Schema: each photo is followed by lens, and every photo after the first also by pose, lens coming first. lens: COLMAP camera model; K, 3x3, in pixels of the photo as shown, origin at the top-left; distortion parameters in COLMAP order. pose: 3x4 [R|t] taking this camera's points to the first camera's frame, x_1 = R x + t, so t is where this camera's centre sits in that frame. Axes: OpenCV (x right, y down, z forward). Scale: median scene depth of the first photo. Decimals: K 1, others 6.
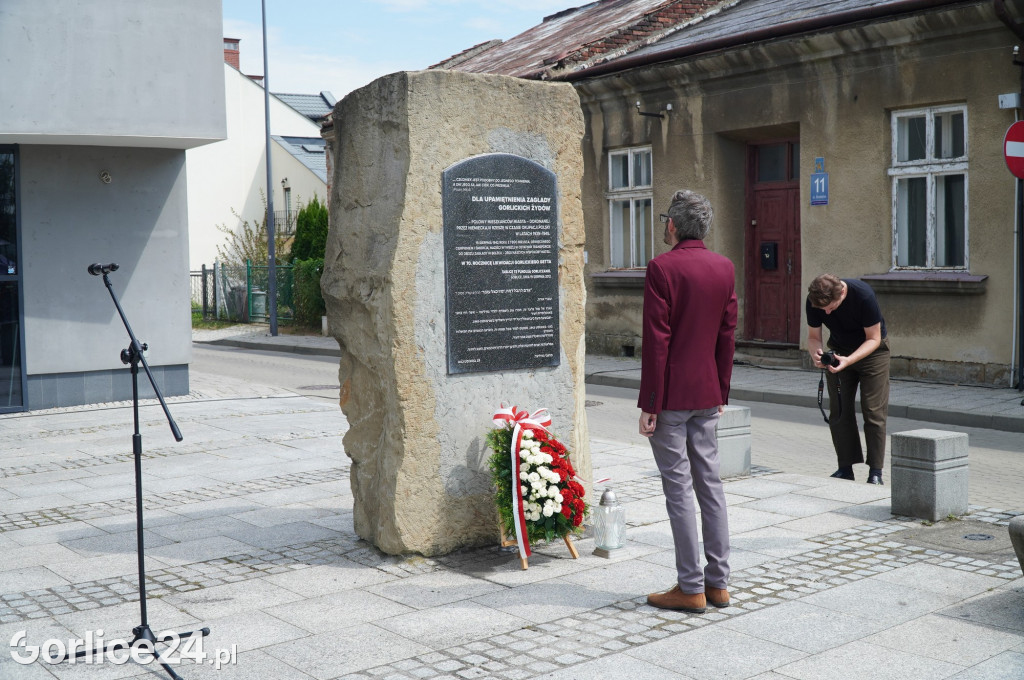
lens RADIAL K [[1250.7, 0, 512.0], [0, 1250.7, 340.0], [0, 0, 1]] dist [0.074995, -0.645059]
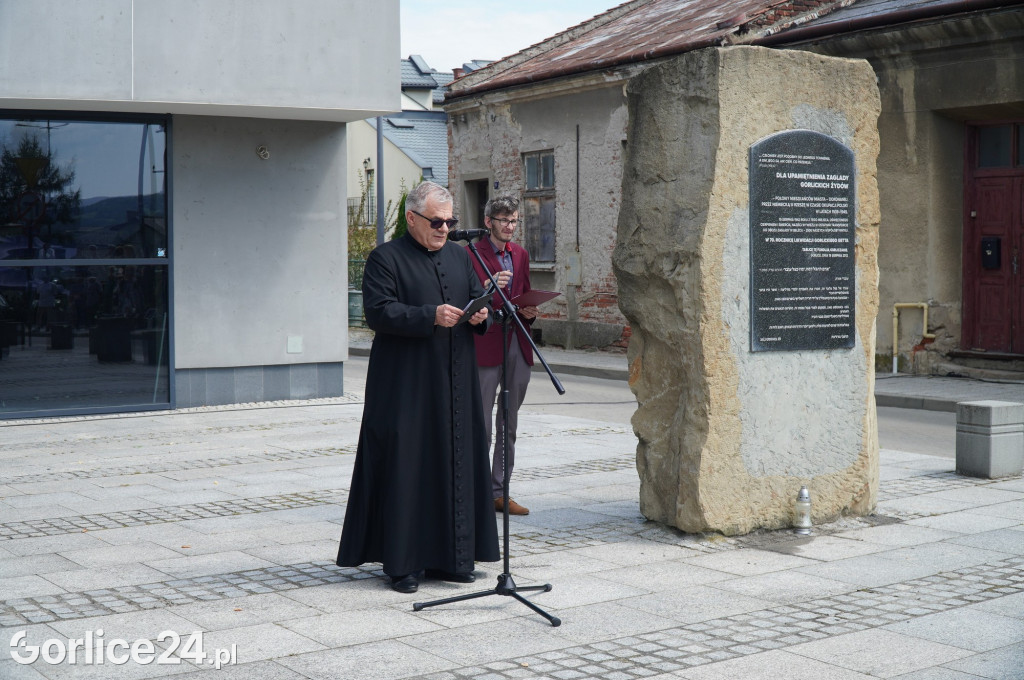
lens RADIAL K [[1560.7, 0, 509.2], [0, 1560.7, 325.9], [0, 0, 1]] dist [-0.027482, -0.795162]
pose [[0.997831, 0.016805, -0.063649, -0.156807], [-0.018275, 0.999578, -0.022578, 0.036784], [0.063243, 0.023692, 0.997717, -0.230035]]
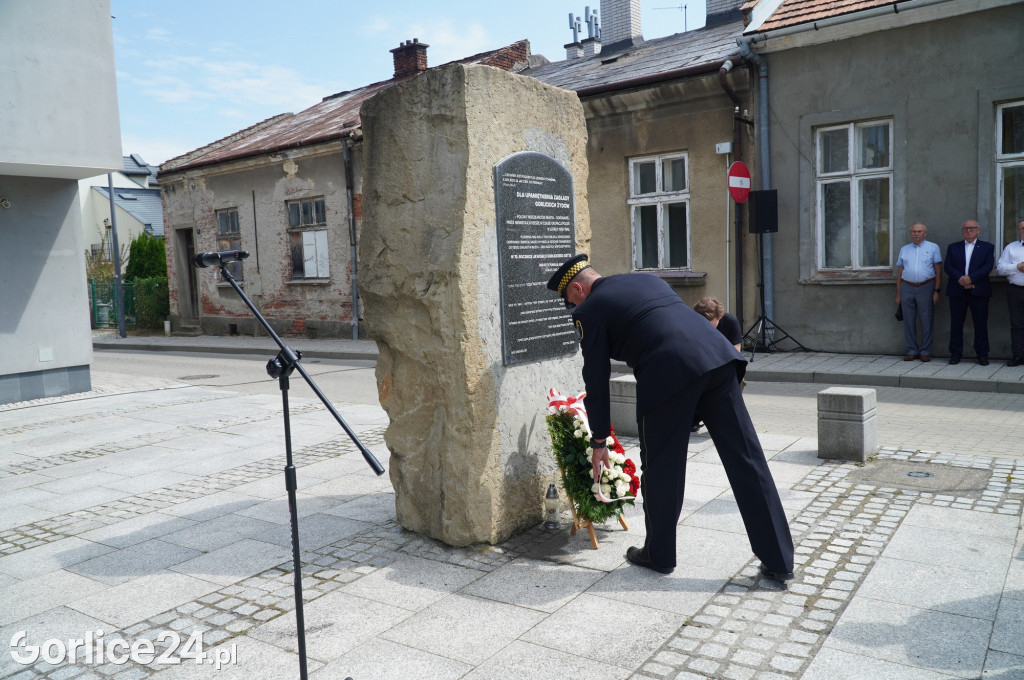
lens RADIAL K [[822.7, 0, 515.2], [0, 822.7, 340.1], [0, 0, 1]] dist [0.000717, -0.006103]
pose [[0.955472, -0.046010, 0.291473, -0.228362], [0.041800, 0.998912, 0.020658, -0.006532], [-0.292106, -0.007554, 0.956356, 0.339285]]
